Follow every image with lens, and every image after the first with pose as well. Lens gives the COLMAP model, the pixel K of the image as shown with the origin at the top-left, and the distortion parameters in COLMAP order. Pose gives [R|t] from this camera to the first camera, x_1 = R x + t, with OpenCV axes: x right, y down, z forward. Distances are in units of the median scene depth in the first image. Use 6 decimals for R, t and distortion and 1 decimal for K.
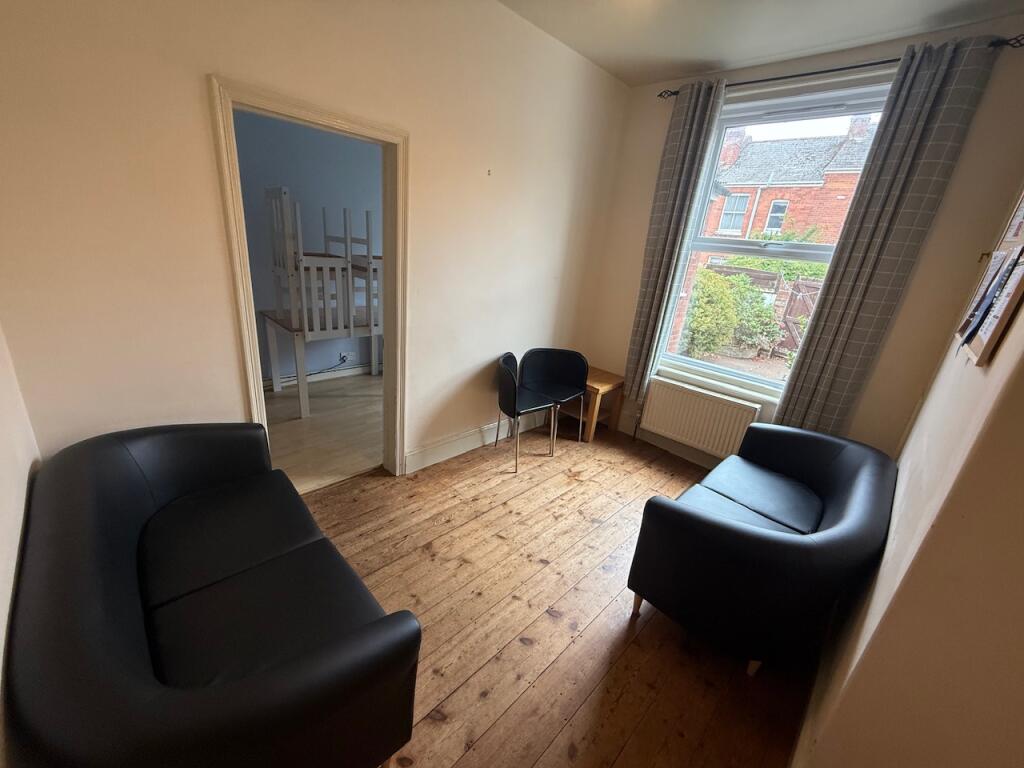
lens RADIAL K [[405.4, 0, 510.2], [0, 405.4, 386.3], [0, 0, 1]] dist [-0.002793, 0.000397]
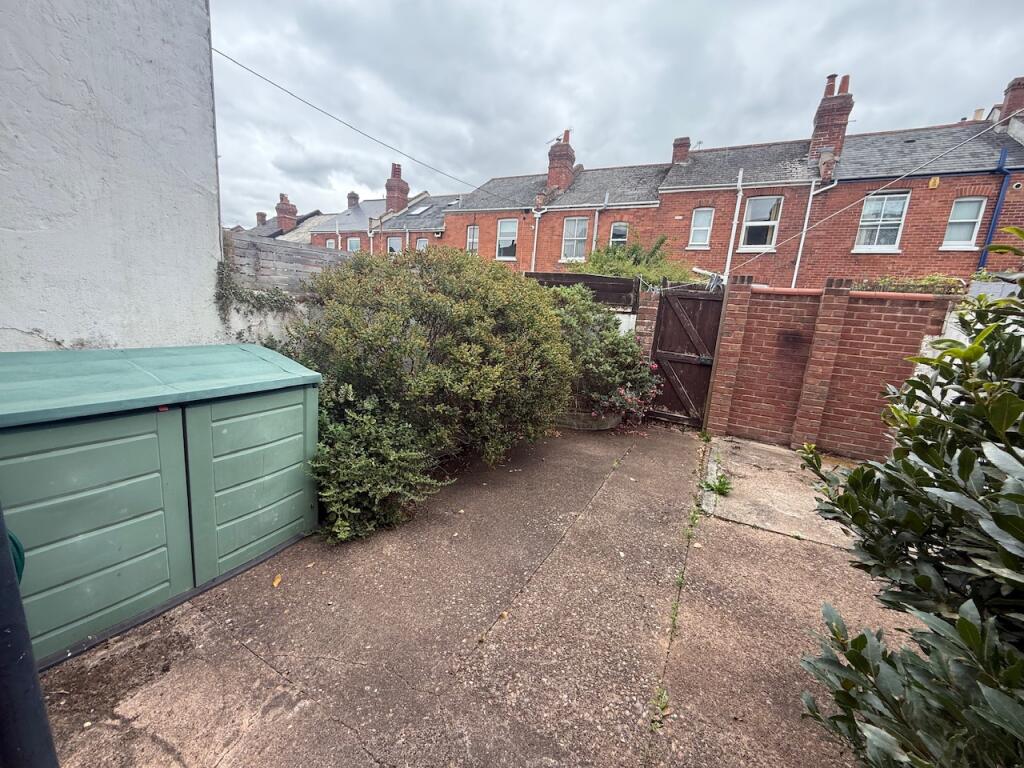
lens RADIAL K [[405.4, 0, 512.1], [0, 405.4, 381.7], [0, 0, 1]] dist [-0.002793, 0.000397]
pose [[0.956833, -0.083386, 0.278421, 0.324692], [0.118251, 0.986777, -0.110848, -0.090677], [-0.265496, 0.138986, 0.954041, 0.516463]]
